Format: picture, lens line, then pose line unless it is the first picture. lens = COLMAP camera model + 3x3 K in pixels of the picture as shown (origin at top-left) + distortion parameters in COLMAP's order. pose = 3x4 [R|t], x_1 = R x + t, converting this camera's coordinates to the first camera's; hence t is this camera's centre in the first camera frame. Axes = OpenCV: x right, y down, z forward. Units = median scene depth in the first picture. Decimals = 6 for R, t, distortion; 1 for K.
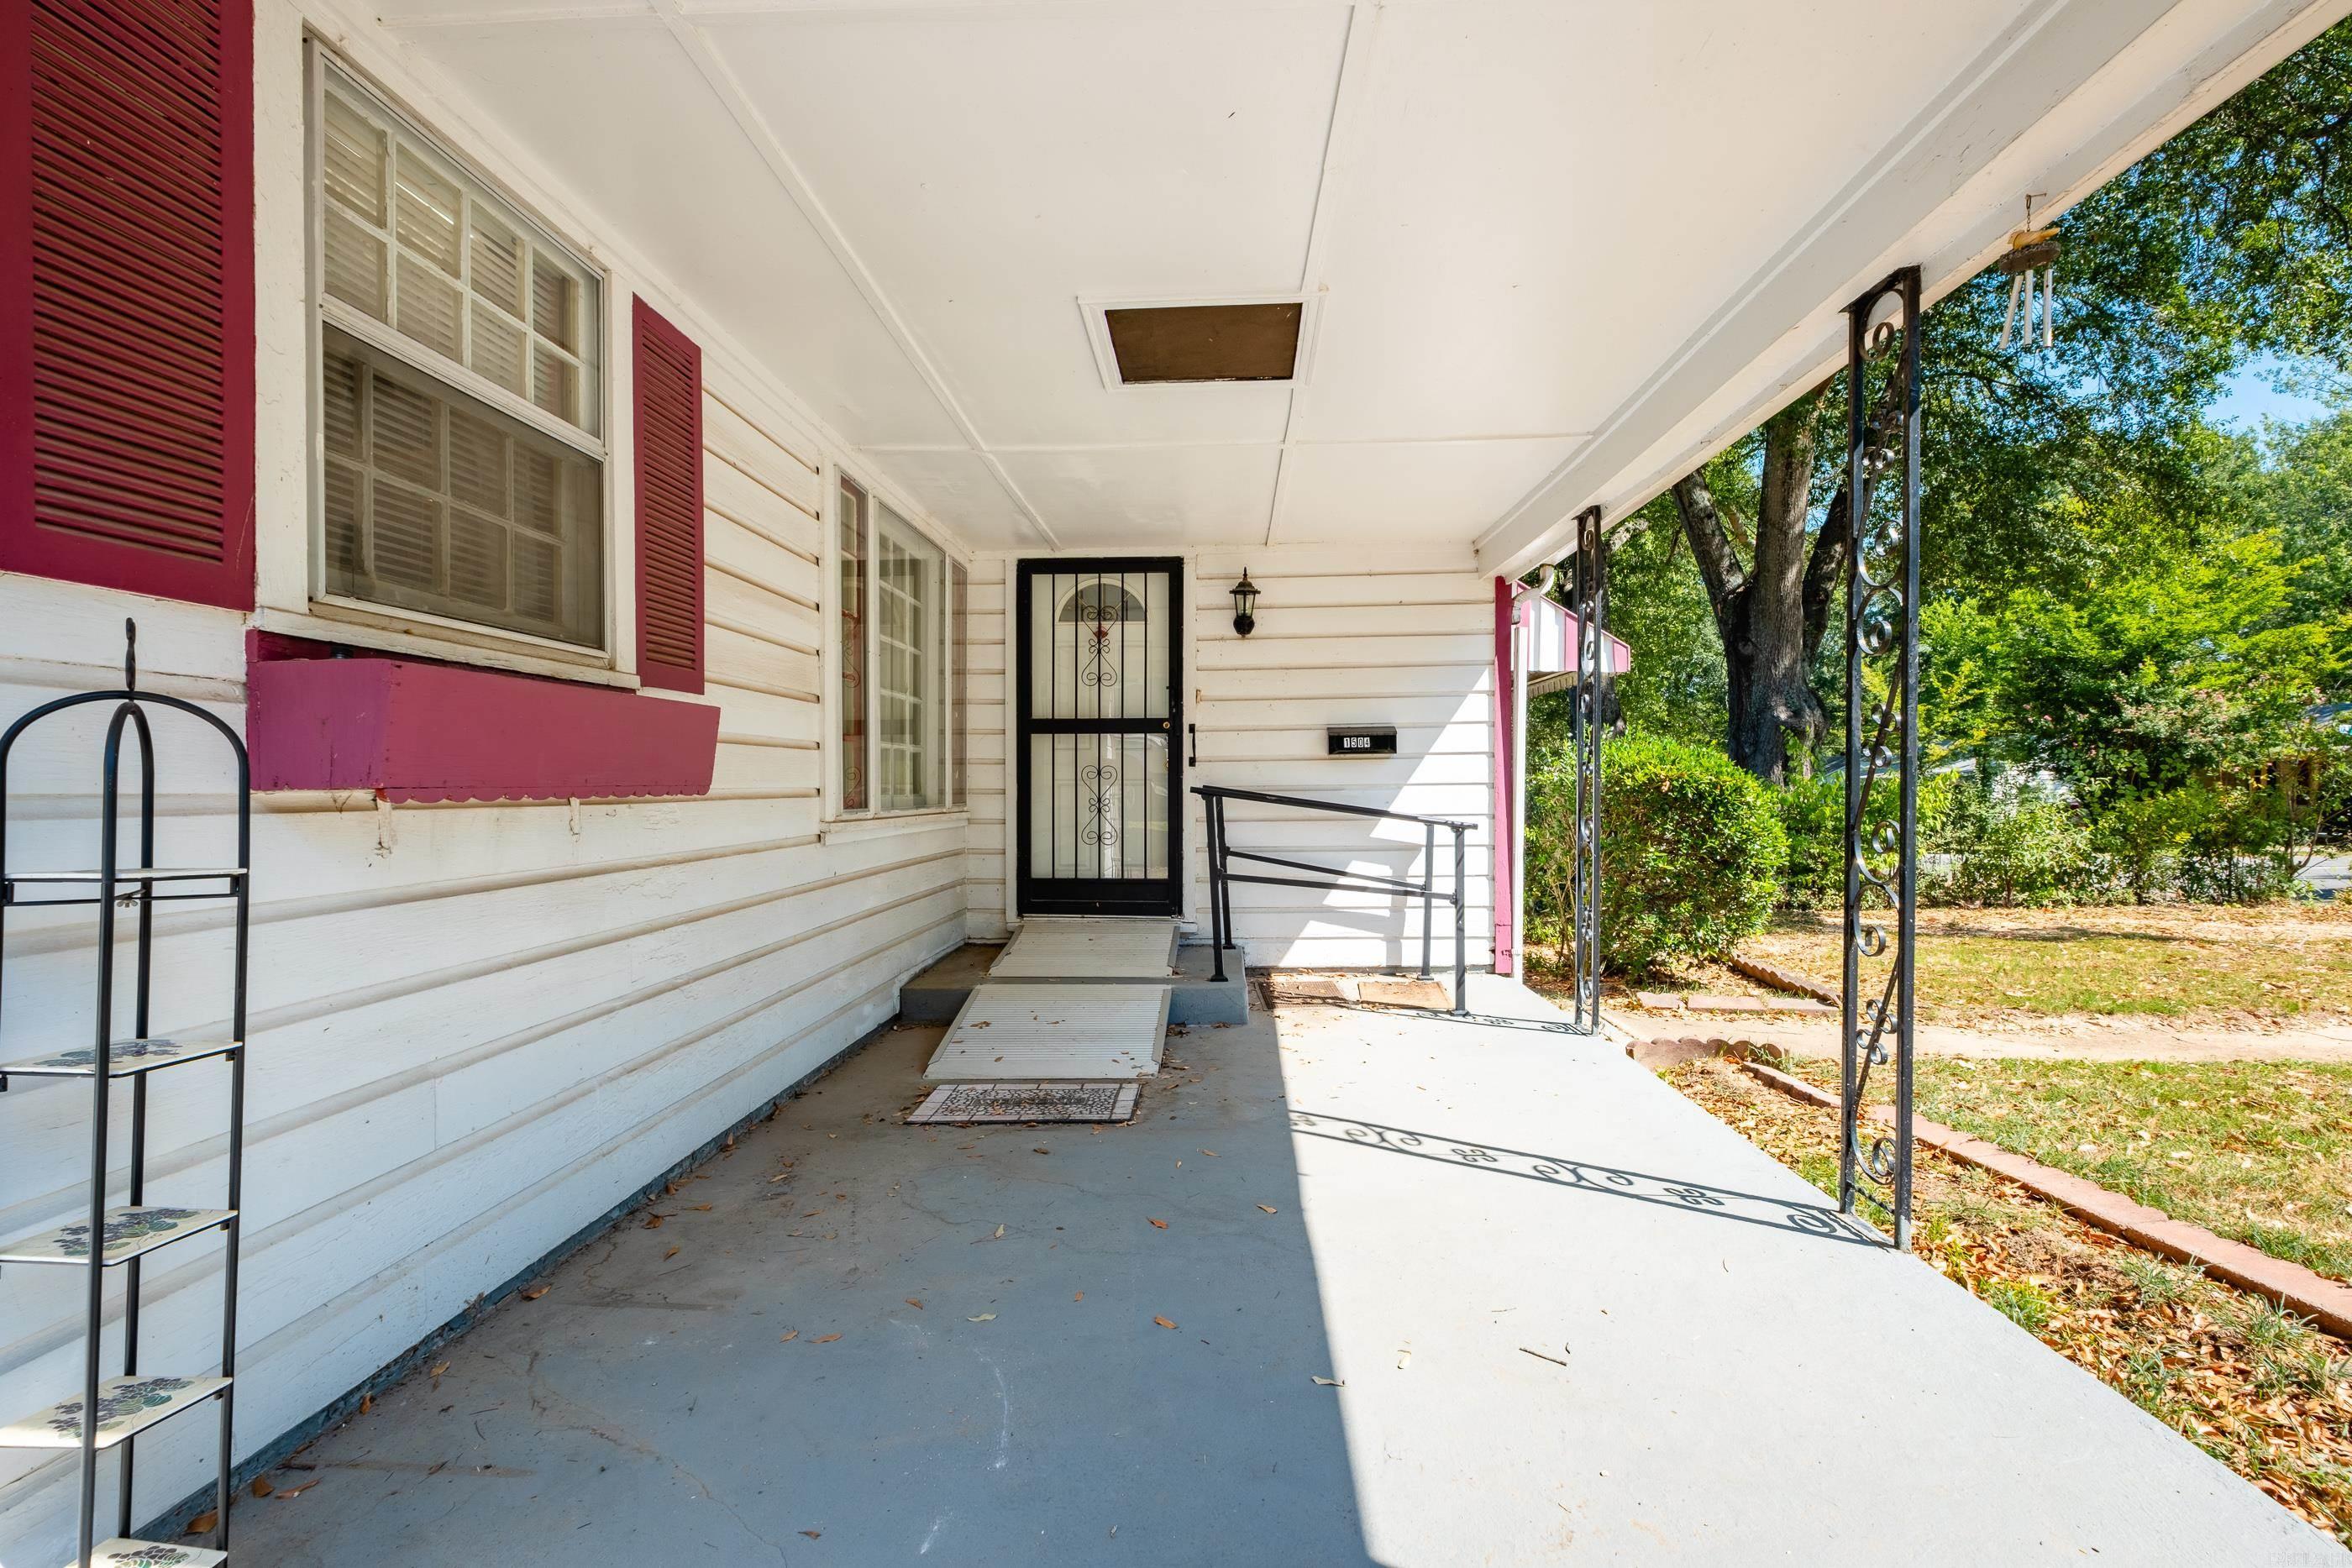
lens RADIAL K [[1111.0, 0, 1180.2], [0, 1111.0, 776.1], [0, 0, 1]] dist [0.009689, -0.007032]
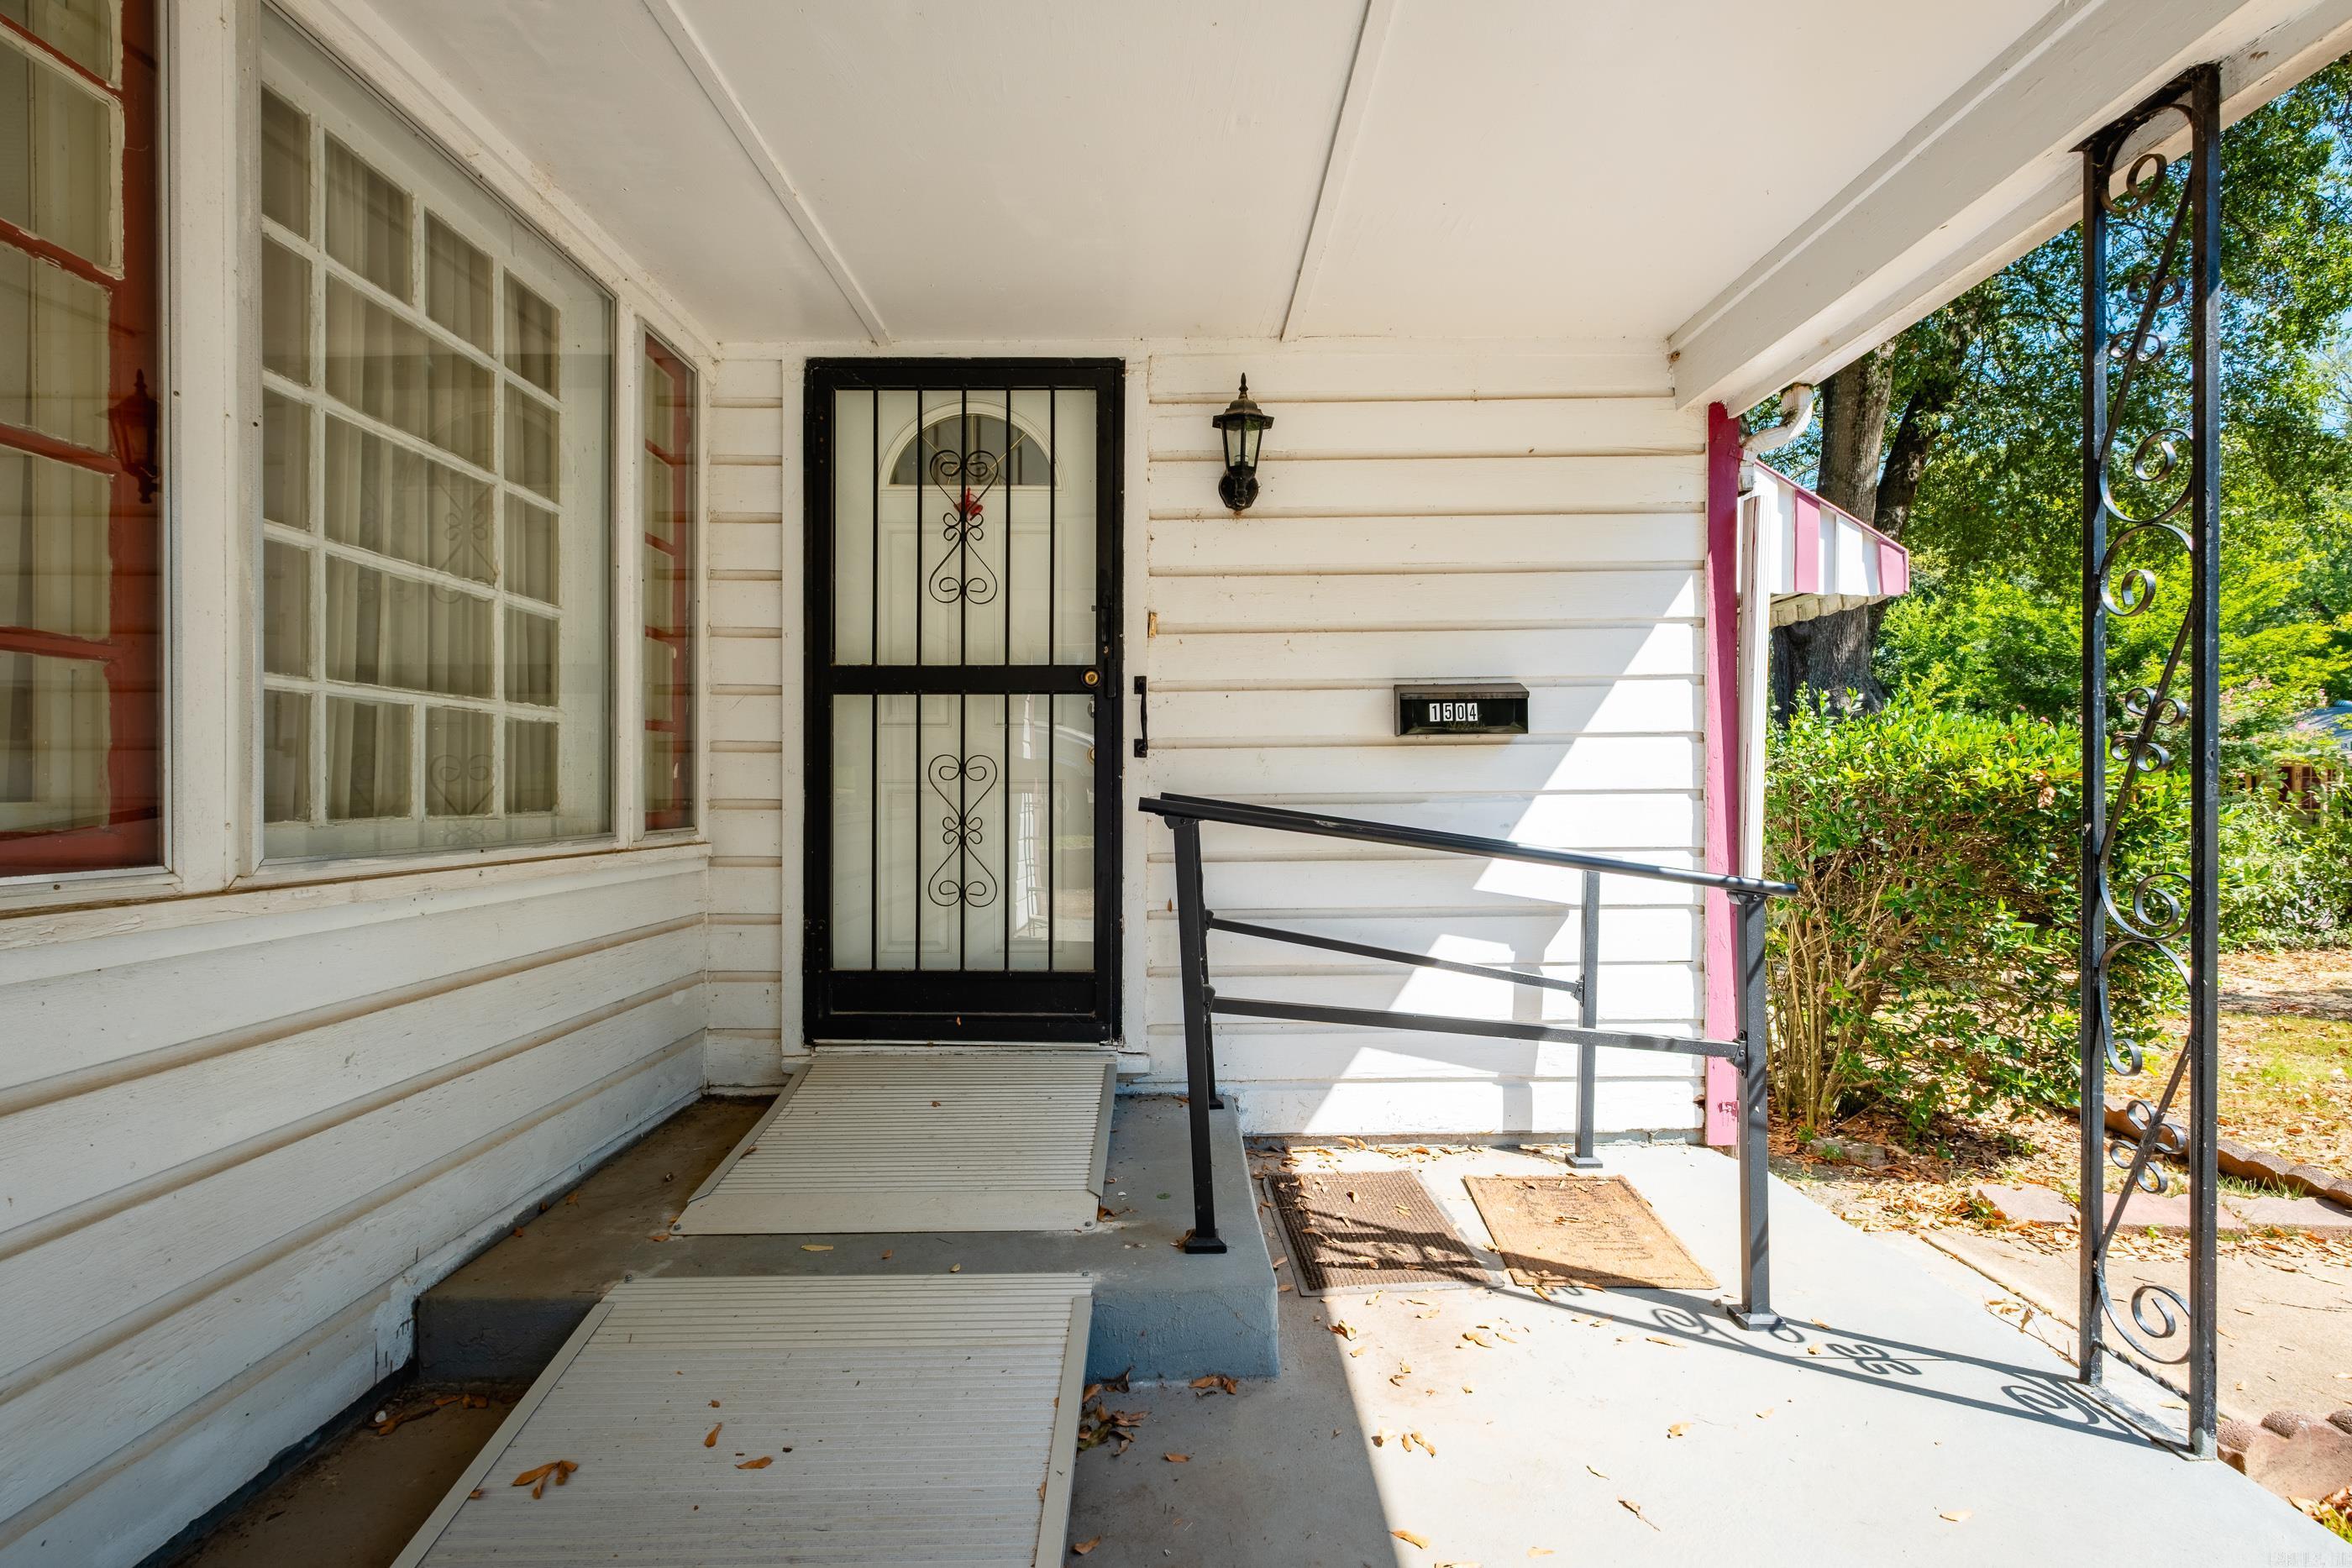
lens RADIAL K [[1111.0, 0, 1191.0], [0, 1111.0, 784.0], [0, 0, 1]] dist [0.009689, -0.007032]
pose [[0.997976, 0.002044, 0.063554, 0.001396], [-0.002219, 0.999994, 0.002675, 0.002381], [-0.063548, -0.002811, 0.997975, 0.474664]]
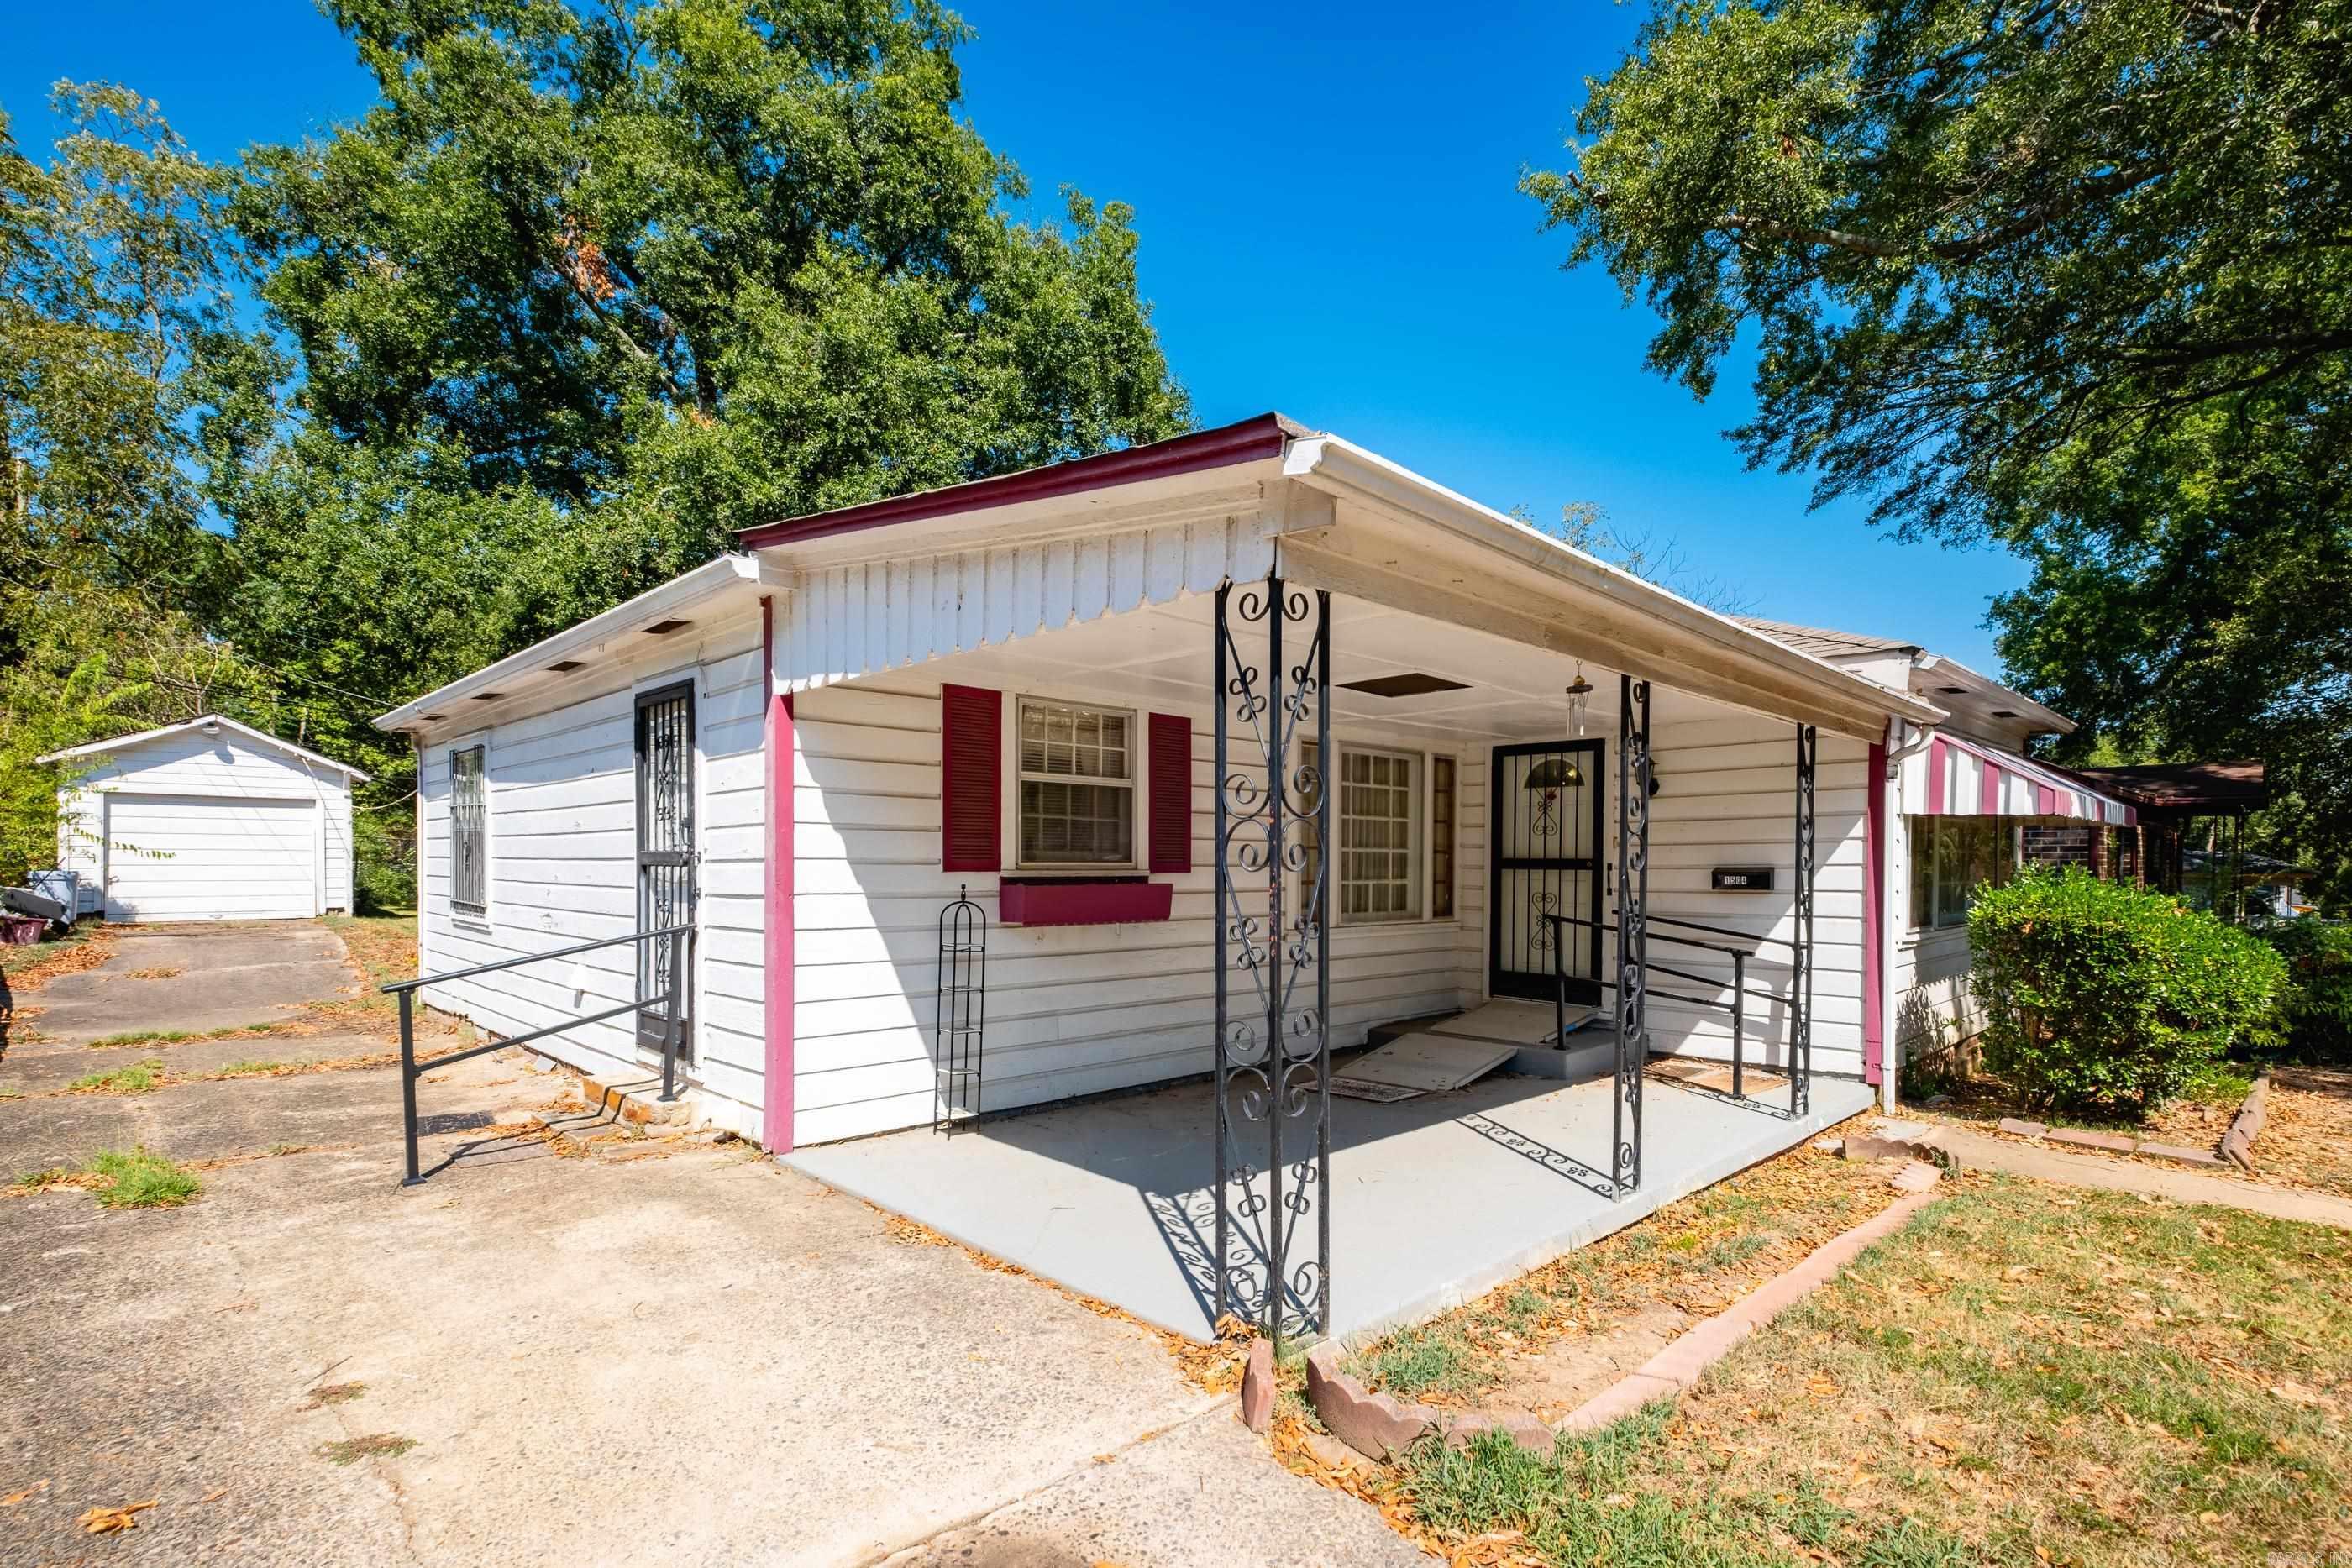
lens RADIAL K [[1111.0, 0, 1172.8], [0, 1111.0, 863.1], [0, 0, 1]] dist [0.009689, -0.007032]
pose [[0.730111, 0.008563, -0.683275, 0.540015], [-0.004232, 0.999959, 0.008010, -0.056017], [0.683315, -0.002956, 0.730118, -0.328480]]
